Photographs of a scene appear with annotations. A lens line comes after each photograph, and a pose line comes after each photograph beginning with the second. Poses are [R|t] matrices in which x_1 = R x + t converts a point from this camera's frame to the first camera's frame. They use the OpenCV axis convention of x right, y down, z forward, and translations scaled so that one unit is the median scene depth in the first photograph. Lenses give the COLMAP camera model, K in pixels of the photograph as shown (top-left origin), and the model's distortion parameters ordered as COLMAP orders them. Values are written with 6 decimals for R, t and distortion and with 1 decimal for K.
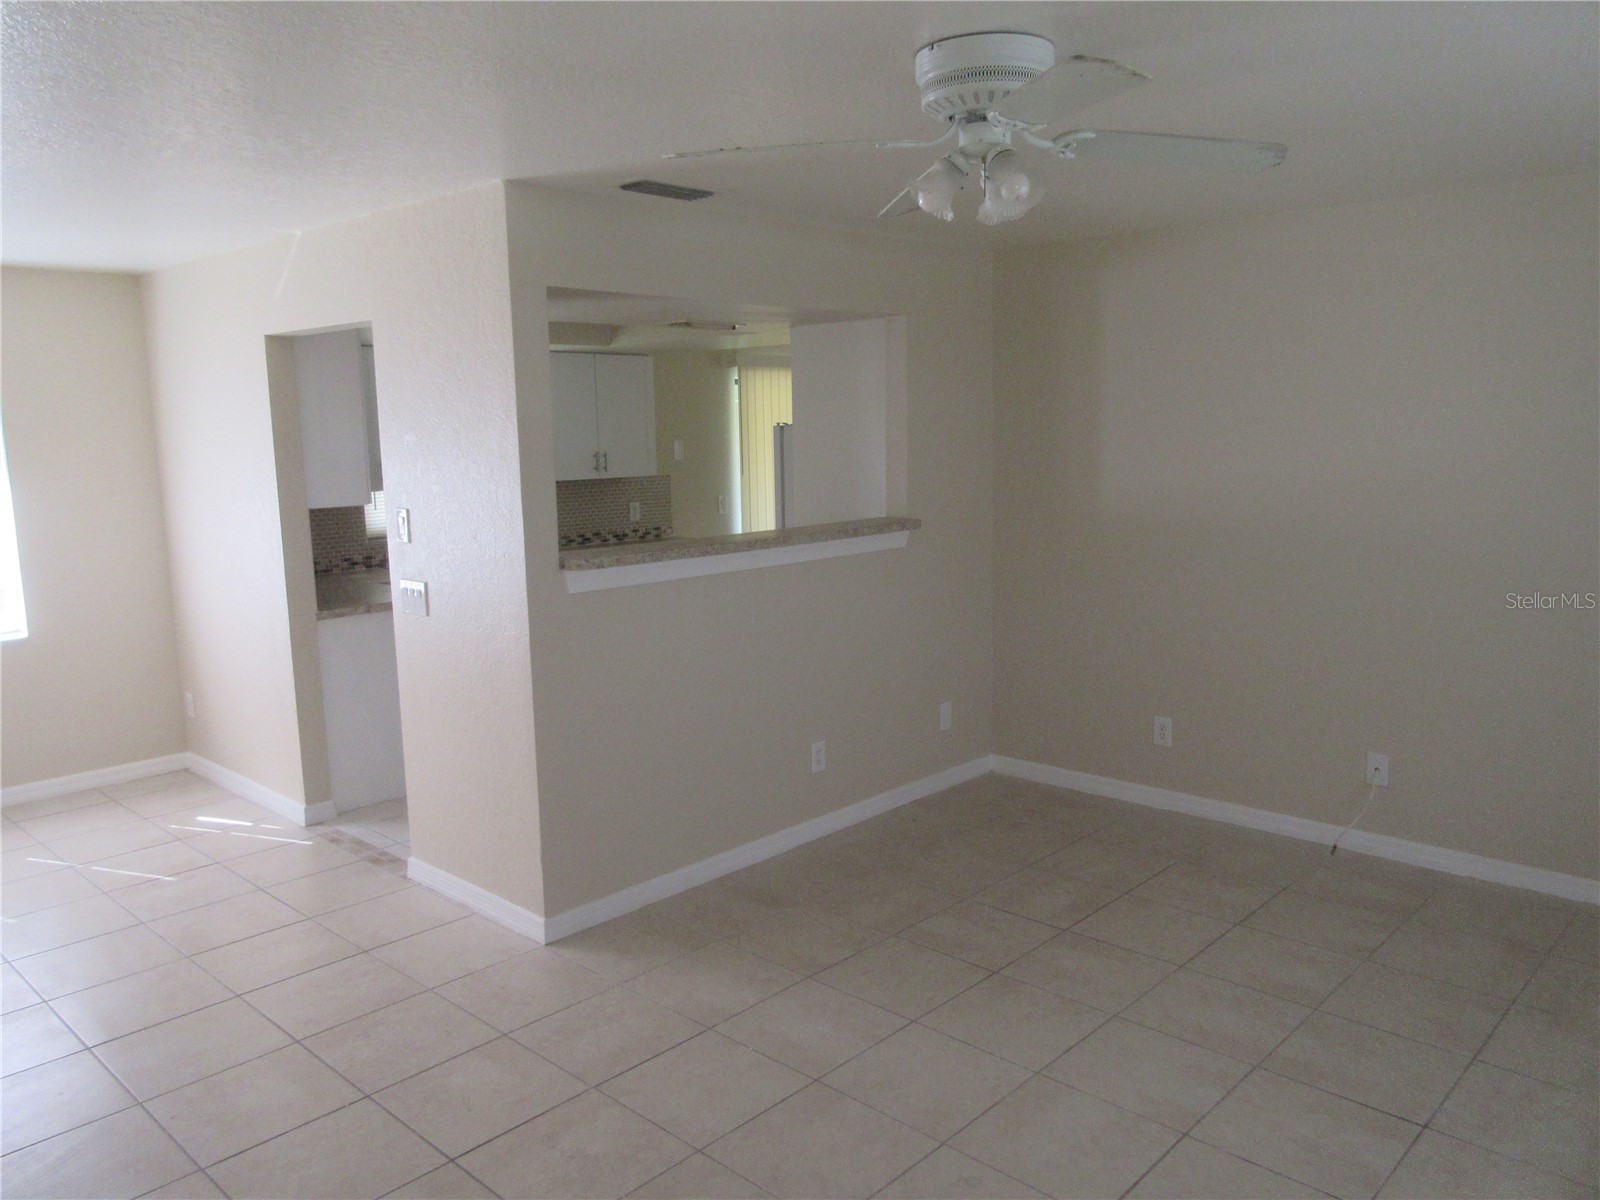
lens RADIAL K [[1195.3, 0, 800.7], [0, 1195.3, 601.0], [0, 0, 1]] dist [0.025780, -0.000689]
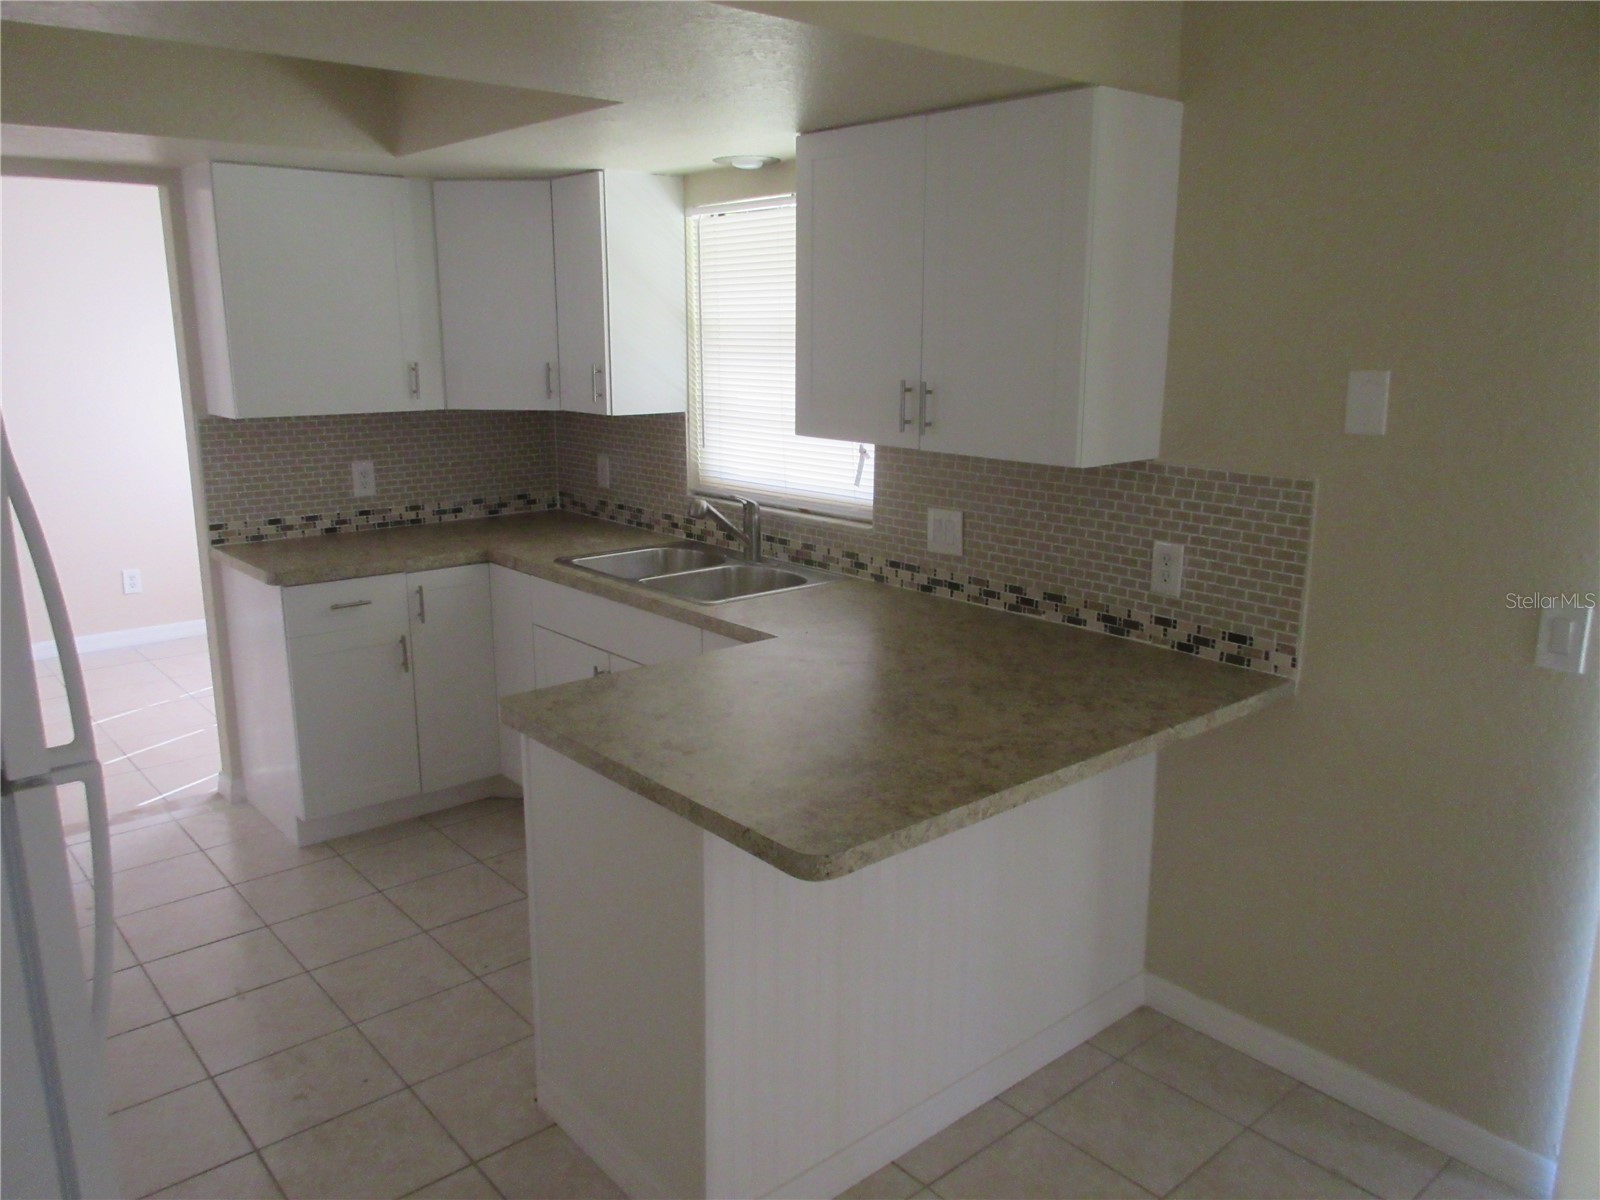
lens RADIAL K [[1195.3, 0, 795.9], [0, 1195.3, 601.3], [0, 0, 1]] dist [0.025780, -0.000689]
pose [[-0.104359, 0.248199, -0.963071, 0.209354], [-0.145550, 0.954121, 0.261665, -0.142562], [0.983831, 0.167482, -0.063446, 0.934514]]
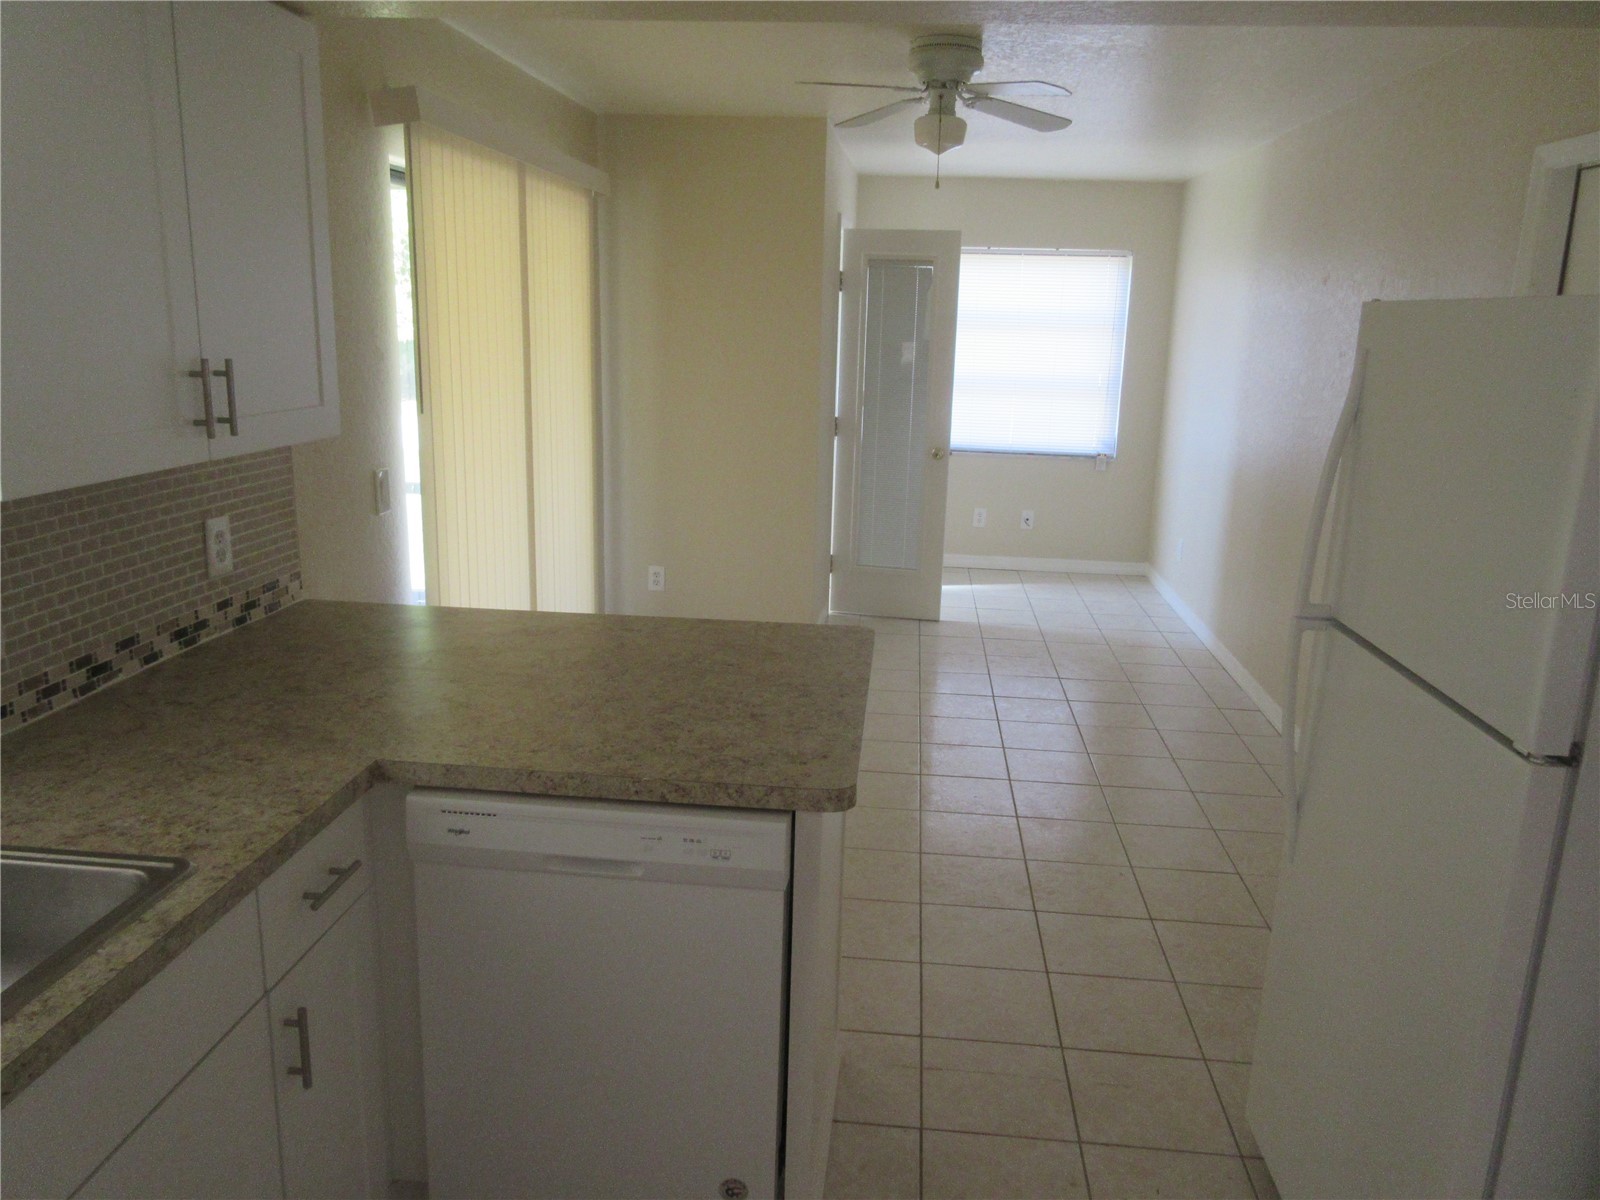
lens RADIAL K [[1195.3, 0, 801.3], [0, 1195.3, 597.7], [0, 0, 1]] dist [0.025780, -0.000689]
pose [[0.780286, -0.094266, 0.618278, -0.219816], [0.038512, 0.993942, 0.102938, -0.089296], [-0.624236, -0.056510, 0.779189, 0.670413]]
